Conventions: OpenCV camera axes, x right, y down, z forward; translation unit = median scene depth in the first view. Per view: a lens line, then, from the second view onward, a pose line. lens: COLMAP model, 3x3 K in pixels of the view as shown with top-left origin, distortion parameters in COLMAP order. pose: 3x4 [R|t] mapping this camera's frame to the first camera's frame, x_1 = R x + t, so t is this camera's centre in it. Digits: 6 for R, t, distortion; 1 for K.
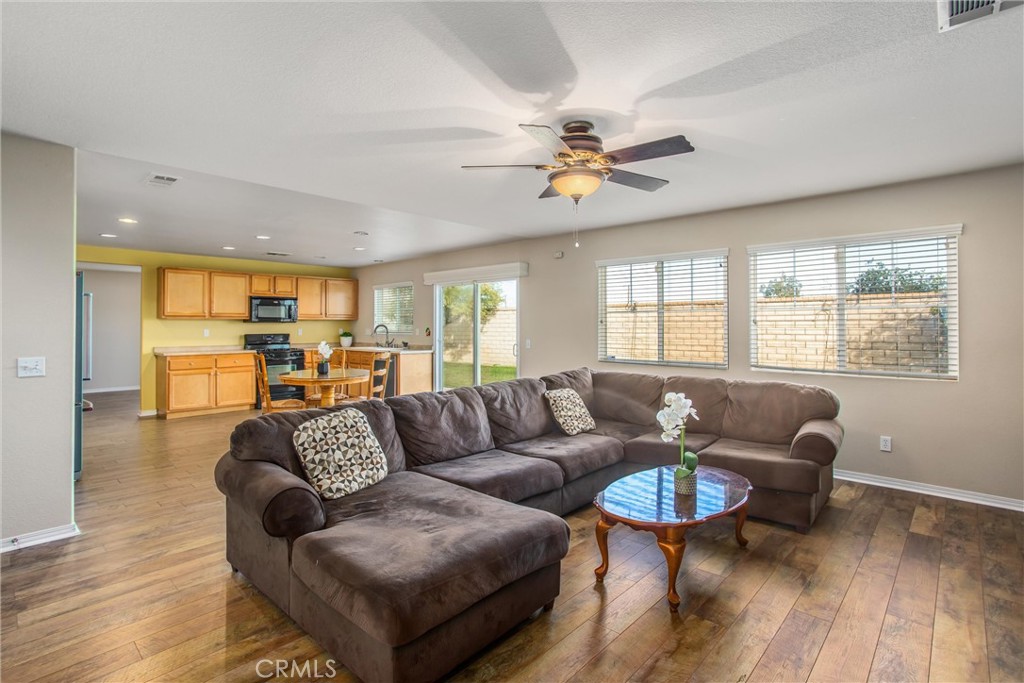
lens RADIAL K [[497.8, 0, 491.7], [0, 497.8, 319.9], [0, 0, 1]] dist [0.000858, 0.000142]
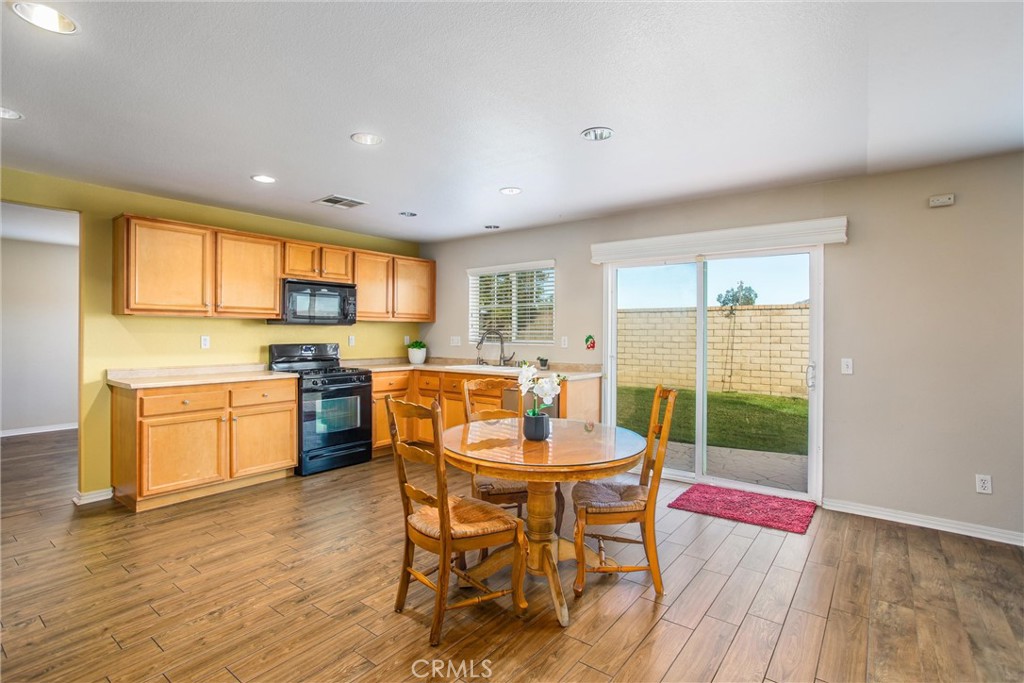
lens RADIAL K [[505.6, 0, 513.8], [0, 505.6, 331.7], [0, 0, 1]] dist [-0.043694, 0.035222]
pose [[0.992263, 0.007484, 0.123930, -0.292022], [-0.008826, 0.999908, 0.010285, 0.005248], [-0.123842, -0.011299, 0.992238, 0.392759]]
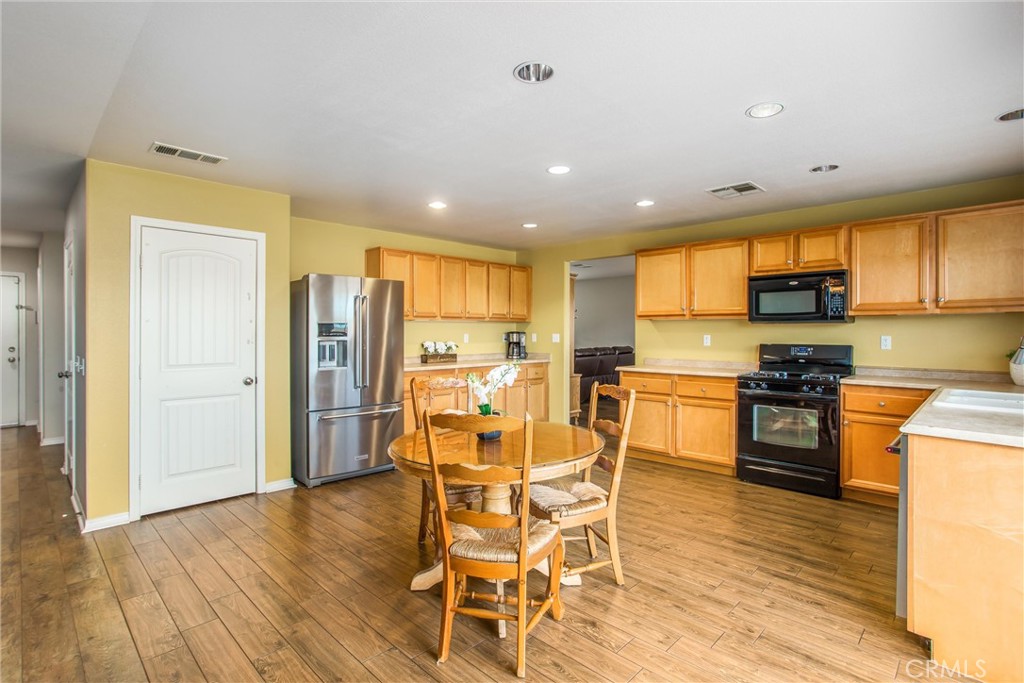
lens RADIAL K [[505.6, 0, 513.8], [0, 505.6, 331.7], [0, 0, 1]] dist [-0.043694, 0.035222]
pose [[0.006257, 0.003528, -0.999974, 0.081073], [0.012061, 0.999921, 0.003604, 0.008998], [0.999908, -0.012083, 0.006214, 0.725133]]
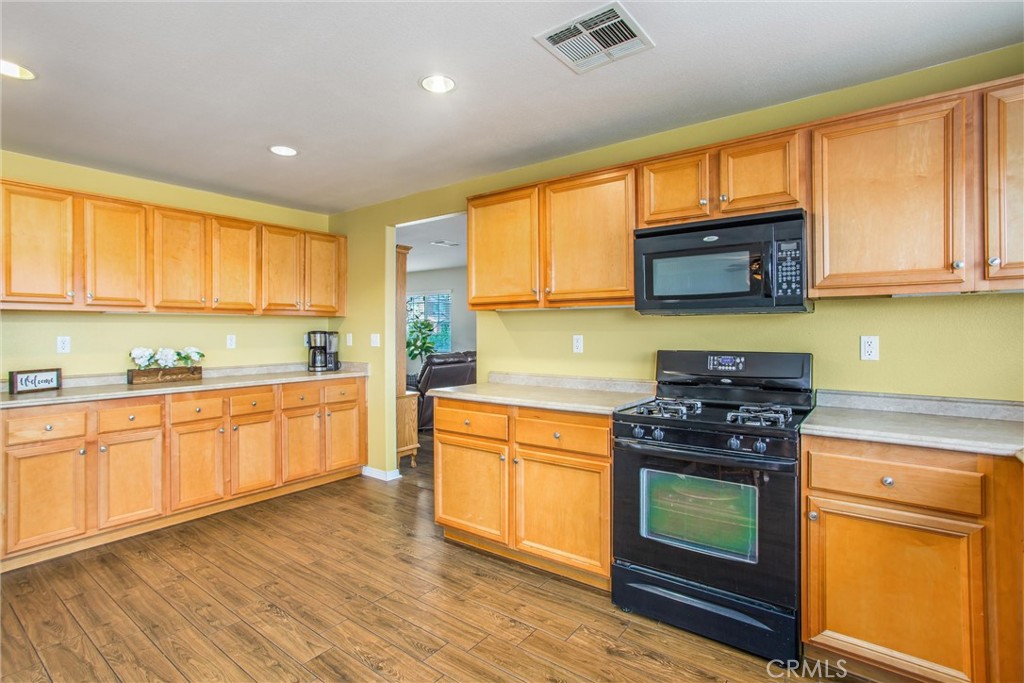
lens RADIAL K [[501.5, 0, 511.0], [0, 501.5, 326.5], [0, 0, 1]] dist [-0.048767, 0.032675]
pose [[0.127636, -0.004114, -0.991813, -0.179072], [0.016840, 0.999856, -0.001980, 0.011798], [0.991678, -0.016449, 0.127687, 0.874374]]
